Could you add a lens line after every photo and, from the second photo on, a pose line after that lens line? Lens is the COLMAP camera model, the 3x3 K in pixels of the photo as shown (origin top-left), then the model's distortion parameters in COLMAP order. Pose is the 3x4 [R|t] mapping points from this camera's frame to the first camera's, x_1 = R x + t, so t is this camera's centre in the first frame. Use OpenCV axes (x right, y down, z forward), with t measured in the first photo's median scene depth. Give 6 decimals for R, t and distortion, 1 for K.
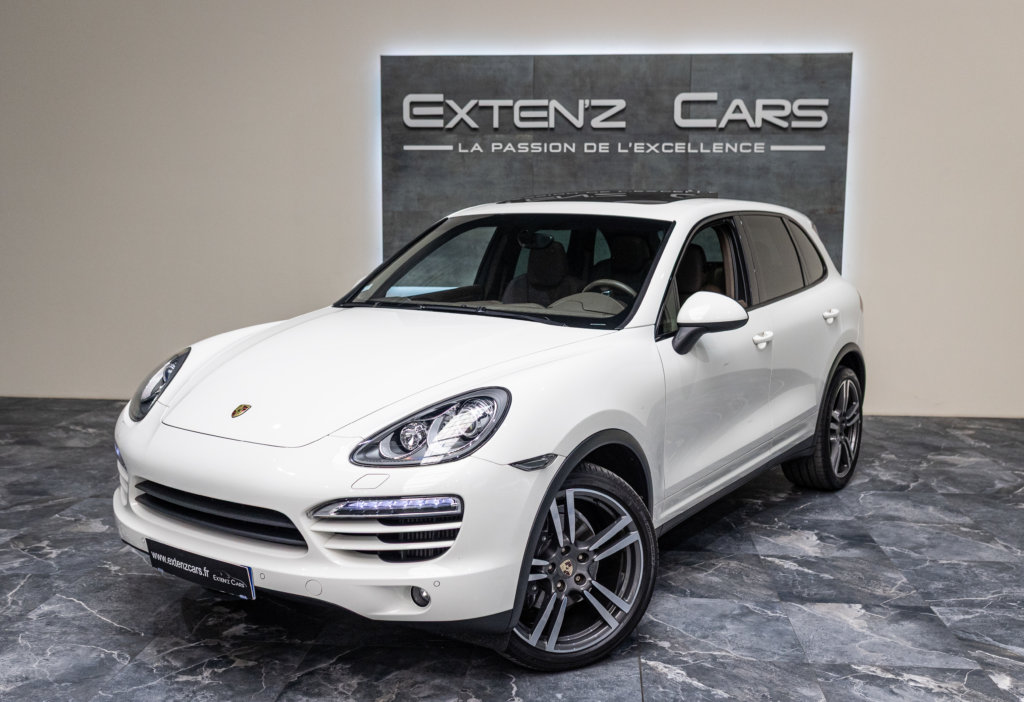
lens RADIAL K [[1008.3, 0, 520.4], [0, 1008.3, 358.5], [0, 0, 1]] dist [0.001536, 0.000000]
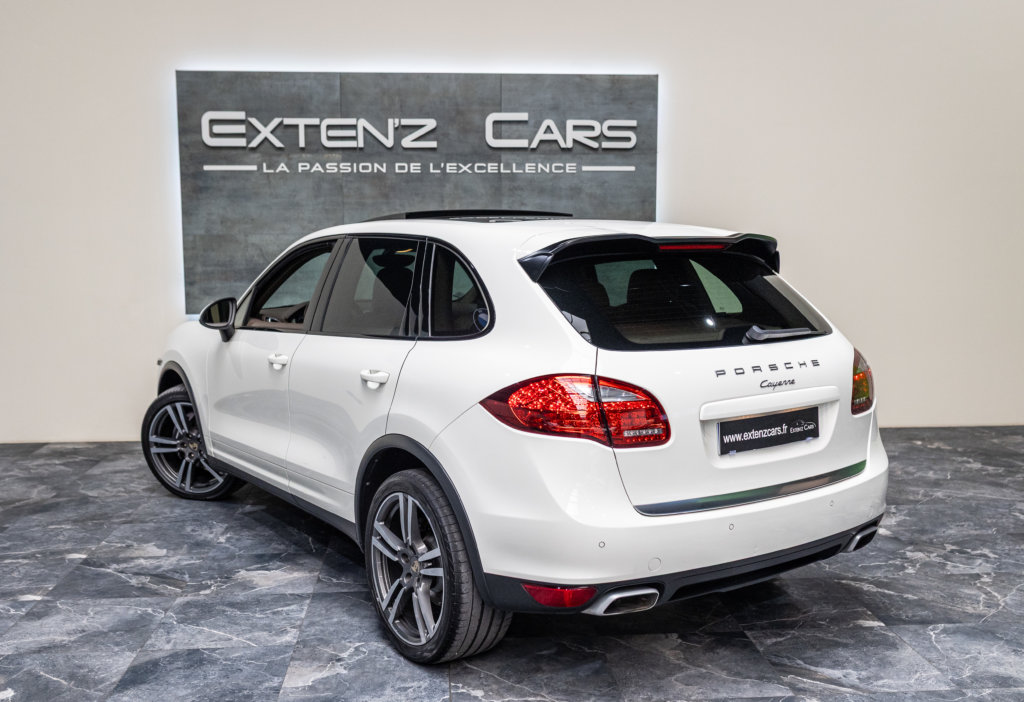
lens RADIAL K [[1008.3, 0, 505.4], [0, 1008.3, 360.9], [0, 0, 1]] dist [0.001536, 0.000000]
pose [[0.988221, -0.028197, 0.150416, 0.016982], [0.030251, 0.999477, -0.011387, -0.008826], [-0.150016, 0.015803, 0.988557, 0.025654]]
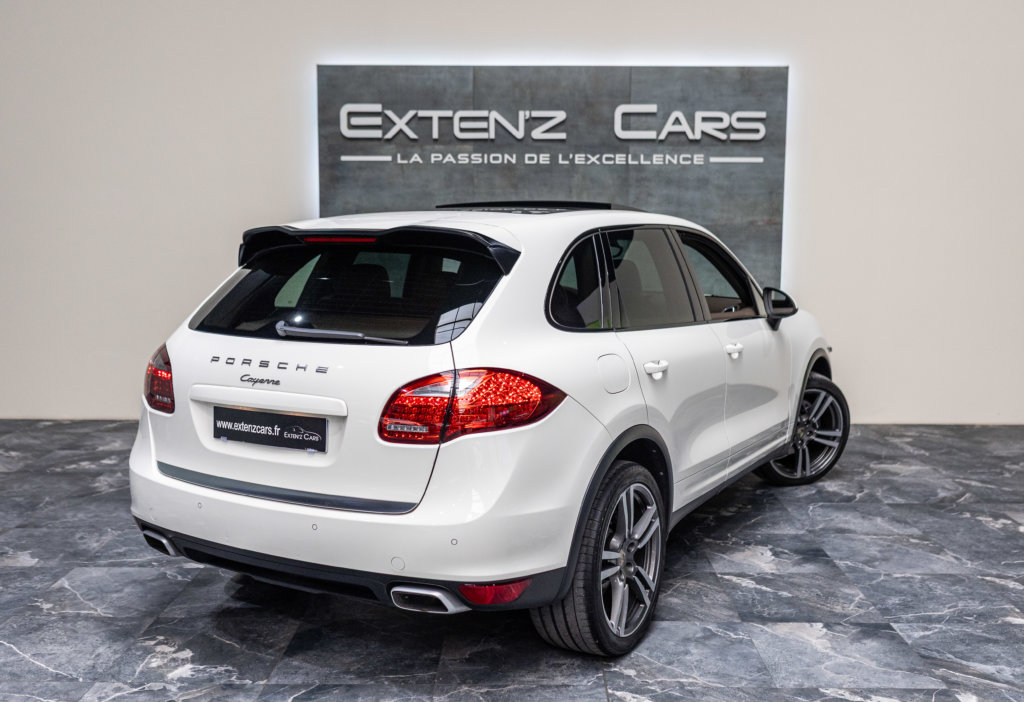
lens RADIAL K [[1008.3, 0, 517.8], [0, 1008.3, 345.4], [0, 0, 1]] dist [0.001536, 0.000000]
pose [[0.997504, -0.010515, 0.069827, -0.015239], [0.011688, 0.999797, -0.016405, -0.009295], [-0.069641, 0.017180, 0.997424, 0.013322]]
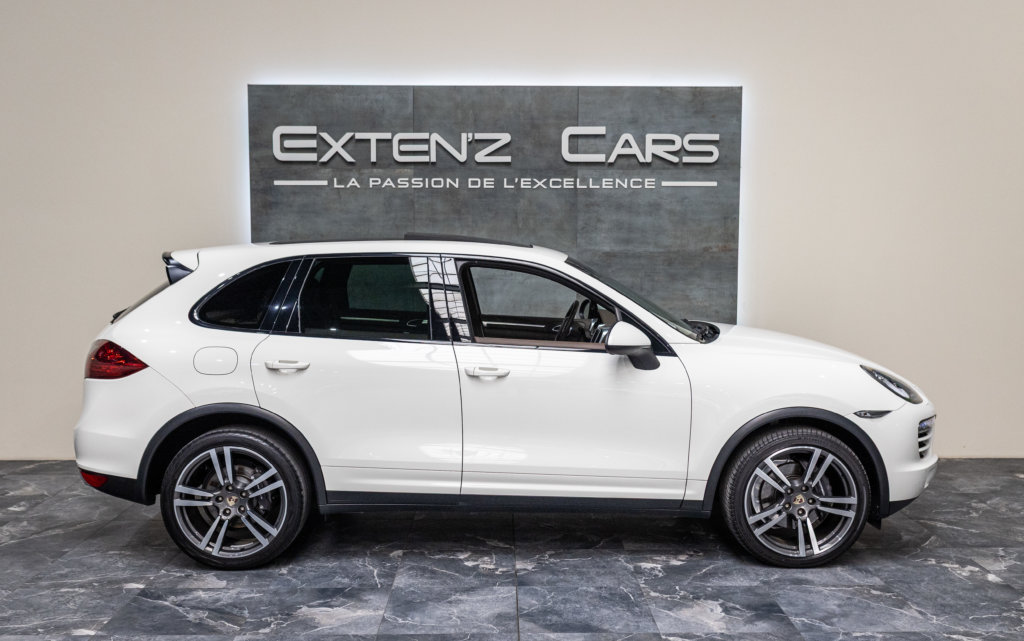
lens RADIAL K [[1006.1, 0, 515.4], [0, 1006.1, 345.4], [0, 0, 1]] dist [0.002203, 0.000000]
pose [[0.995374, -0.014196, 0.095026, 0.015799], [0.018069, 0.999035, -0.040024, -0.018720], [-0.094366, 0.041556, 0.994670, 0.064665]]
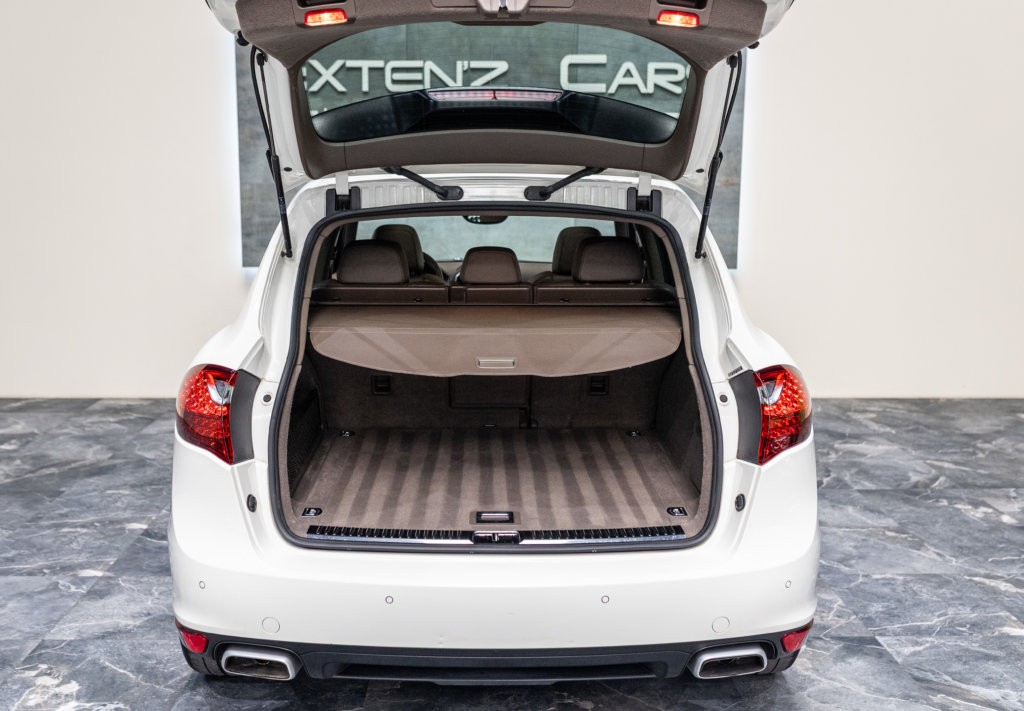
lens RADIAL K [[1008.3, 0, 487.8], [0, 1008.3, 349.5], [0, 0, 1]] dist [0.001536, 0.000000]
pose [[0.994906, -0.017845, 0.099216, -0.009254], [0.015356, 0.999549, 0.025795, -0.019115], [-0.099632, -0.024140, 0.994732, 0.084463]]
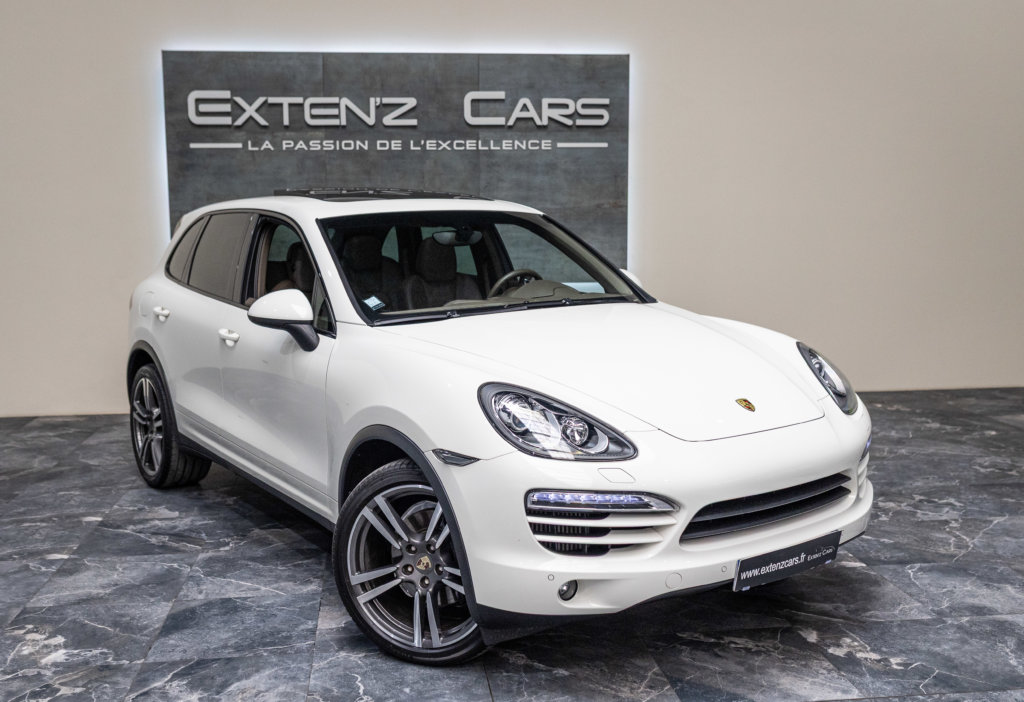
lens RADIAL K [[1008.3, 0, 483.1], [0, 1008.3, 348.2], [0, 0, 1]] dist [0.001536, 0.000000]
pose [[0.982143, -0.039791, 0.183879, -0.025722], [0.040877, 0.999162, -0.002116, -0.000840], [-0.183641, 0.009595, 0.982947, -0.003598]]
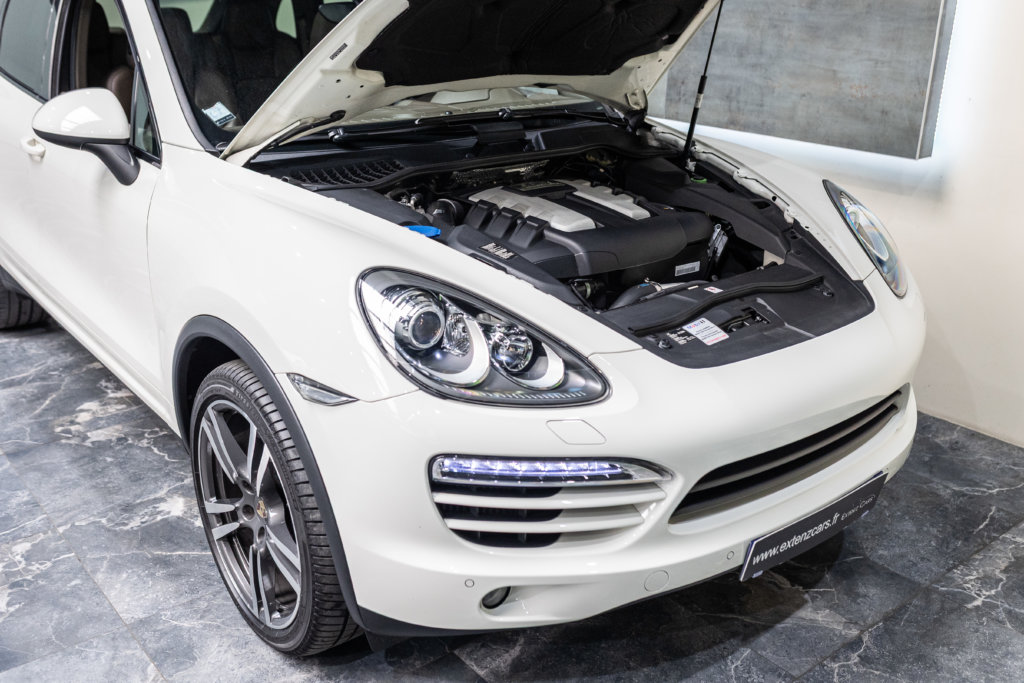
lens RADIAL K [[977.3, 0, 514.8], [0, 977.3, 337.8], [0, 0, 1]] dist [-0.001612, 0.000000]
pose [[0.706919, 0.257140, -0.658896, 0.510610], [-0.116605, 0.961196, 0.250011, -0.078887], [0.697617, -0.099907, 0.709471, 0.554489]]
